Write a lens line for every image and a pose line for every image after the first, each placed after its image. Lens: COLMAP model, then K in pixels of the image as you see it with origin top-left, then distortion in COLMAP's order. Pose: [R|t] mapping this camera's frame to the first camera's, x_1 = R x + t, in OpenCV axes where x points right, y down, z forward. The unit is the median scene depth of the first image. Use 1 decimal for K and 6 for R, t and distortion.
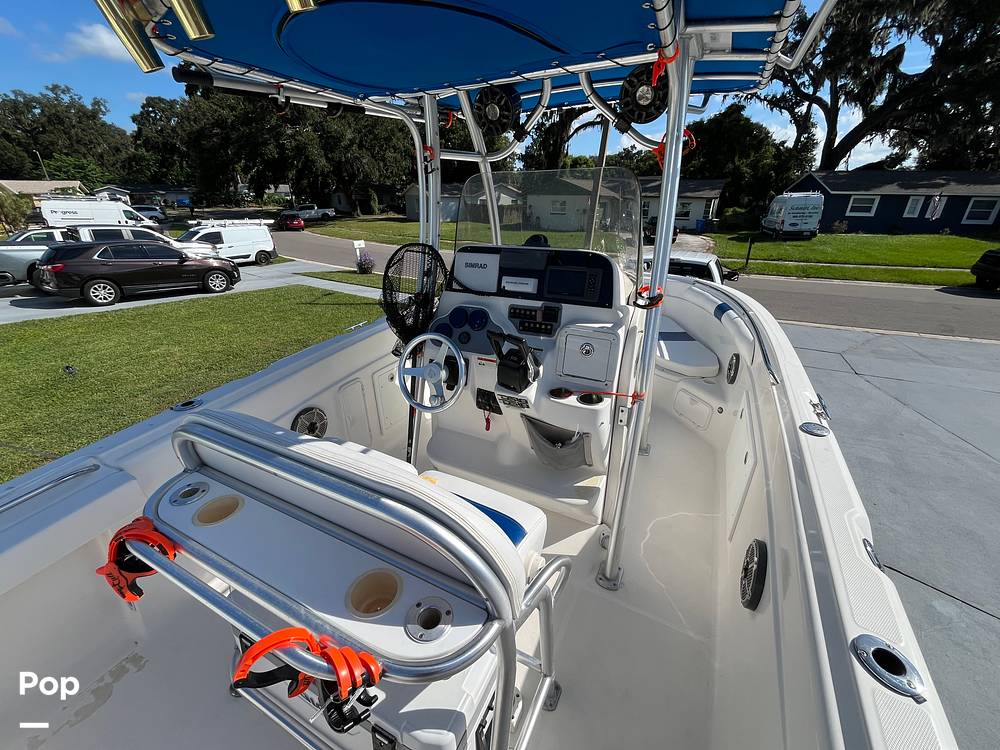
lens RADIAL K [[403.8, 0, 501.4], [0, 403.8, 370.0], [0, 0, 1]] dist [-0.002882, 0.000091]
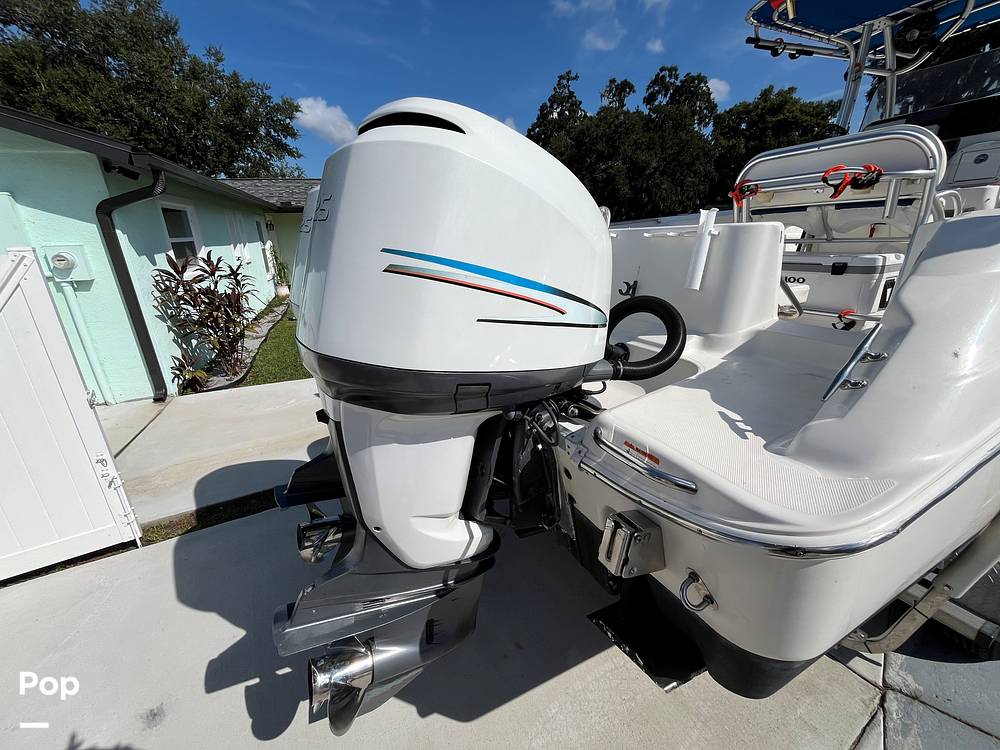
lens RADIAL K [[403.8, 0, 501.6], [0, 403.8, 370.8], [0, 0, 1]] dist [-0.002882, 0.000091]
pose [[0.810900, 0.163702, -0.561821, -0.011603], [-0.202444, 0.979270, -0.006859, 0.047537], [0.549052, 0.119299, 0.827230, -0.048795]]
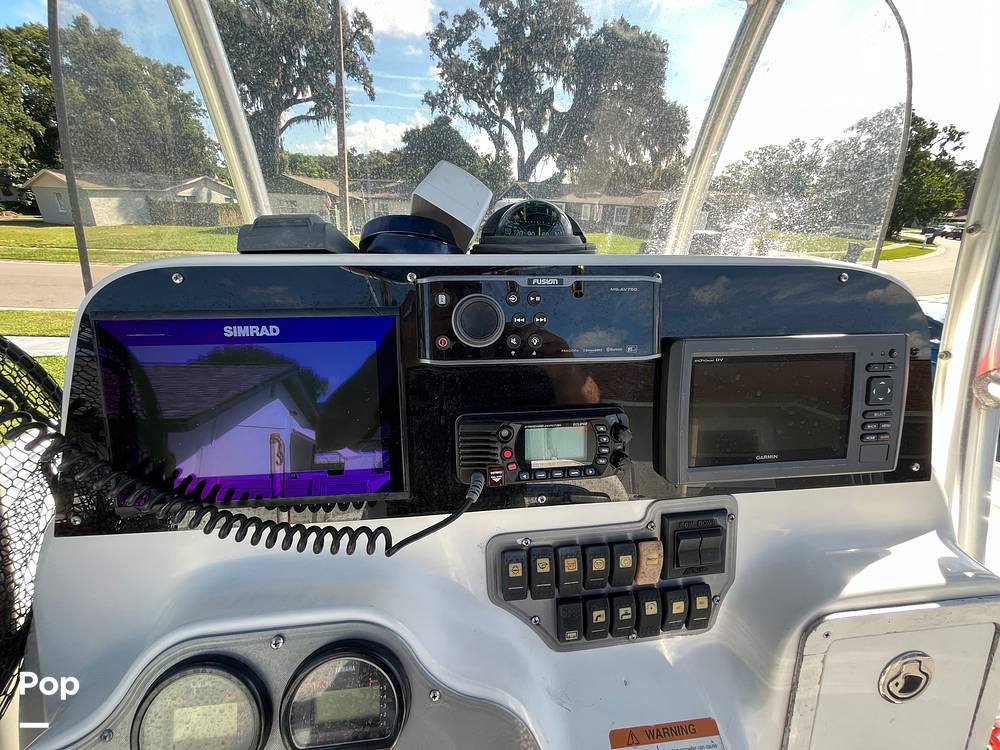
lens RADIAL K [[403.8, 0, 500.6], [0, 403.8, 369.0], [0, 0, 1]] dist [-0.002882, 0.000091]
pose [[0.826759, -0.192257, 0.528684, -0.003277], [0.197465, 0.979169, 0.047279, -0.012428], [-0.526761, 0.065308, 0.847501, 0.039770]]
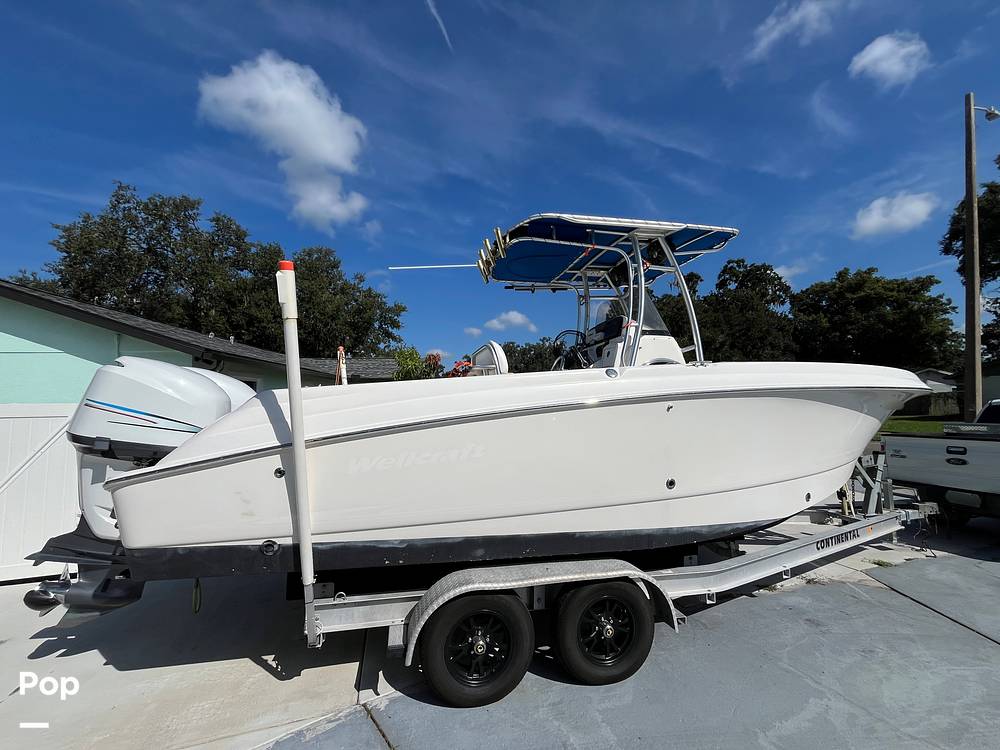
lens RADIAL K [[403.8, 0, 498.8], [0, 403.8, 371.9], [0, 0, 1]] dist [-0.002882, 0.000091]
pose [[0.646473, -0.068494, -0.759856, 0.065886], [-0.287385, 0.900740, -0.325695, 0.040811], [0.706741, 0.428924, 0.562620, -0.027529]]
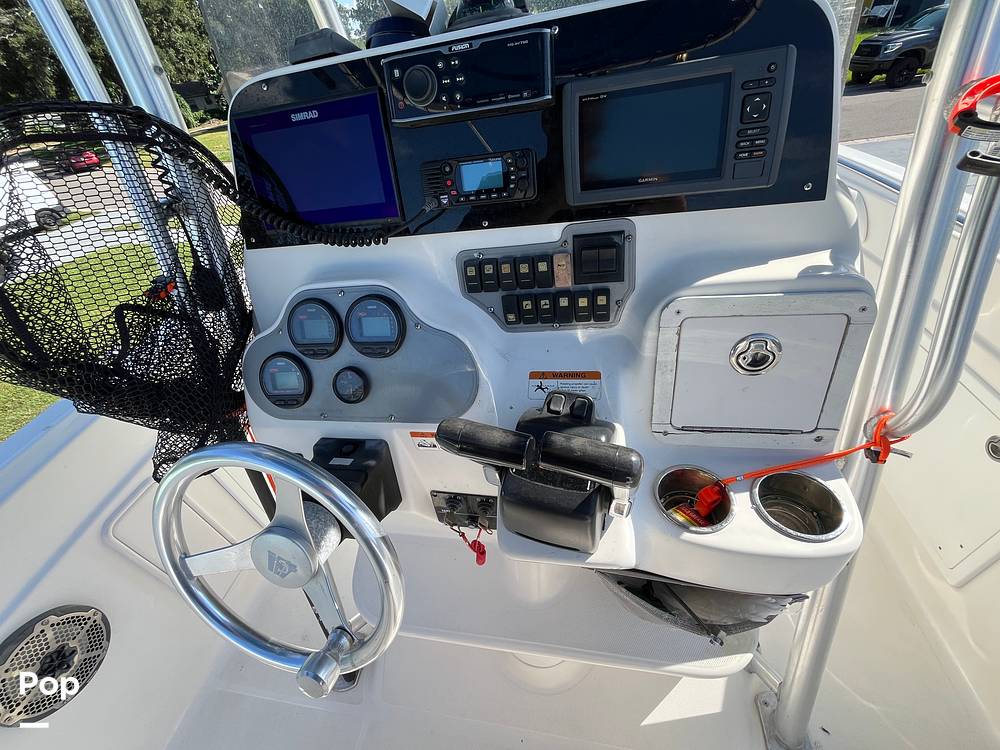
lens RADIAL K [[403.8, 0, 500.5], [0, 403.8, 368.8], [0, 0, 1]] dist [-0.002882, 0.000091]
pose [[0.945725, -0.287867, 0.150789, -0.001075], [0.242576, 0.934114, 0.261892, -0.007372], [-0.216244, -0.211100, 0.953245, 0.032327]]
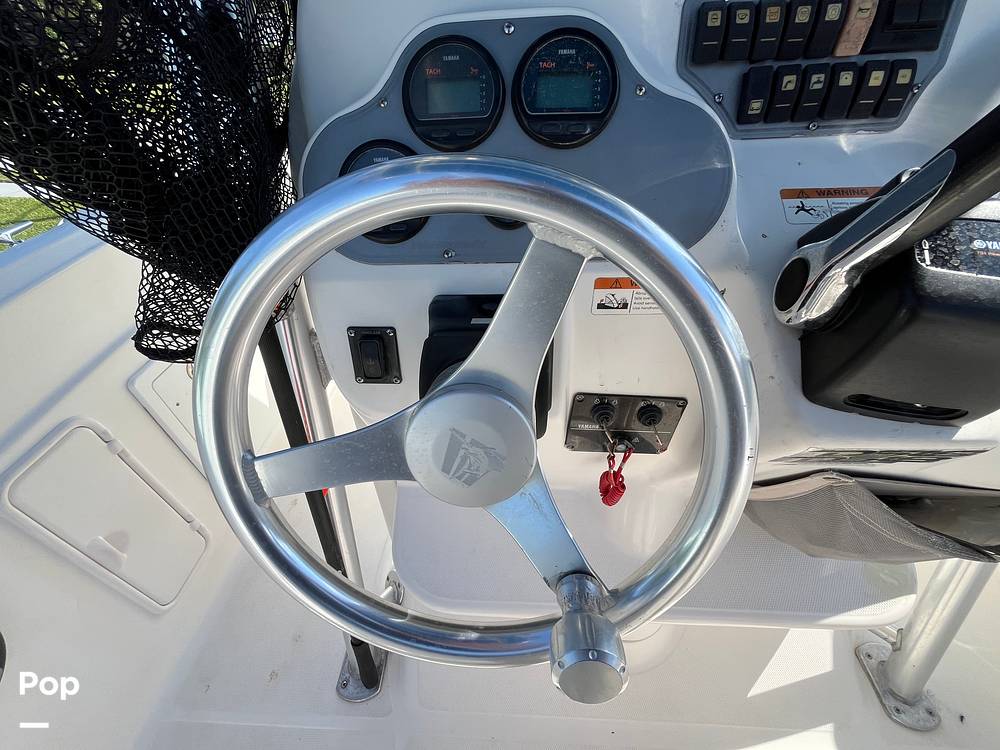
lens RADIAL K [[403.8, 0, 502.7], [0, 403.8, 373.5], [0, 0, 1]] dist [-0.002882, 0.000091]
pose [[0.912474, -0.279046, 0.299207, -0.008971], [0.183351, 0.932667, 0.310669, -0.002931], [-0.365752, -0.228618, 0.902197, 0.039118]]
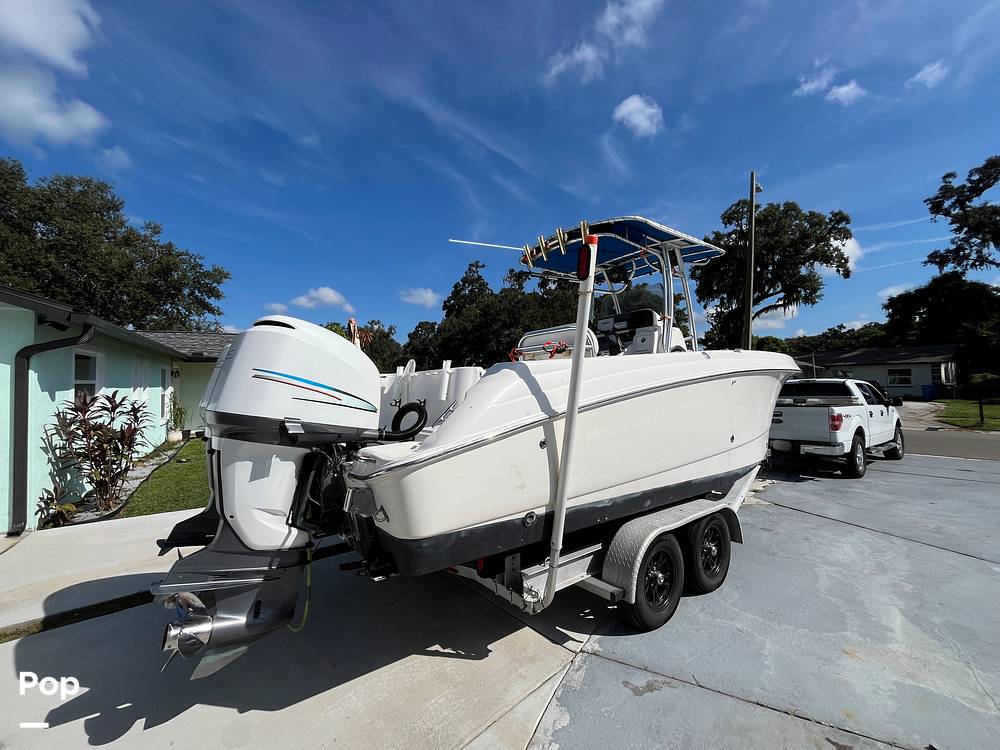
lens RADIAL K [[403.8, 0, 499.3], [0, 403.8, 369.6], [0, 0, 1]] dist [-0.002882, 0.000091]
pose [[0.906578, -0.034647, -0.420613, 0.020458], [-0.148490, 0.906714, -0.394740, 0.058079], [0.395053, 0.420319, 0.816863, -0.065218]]
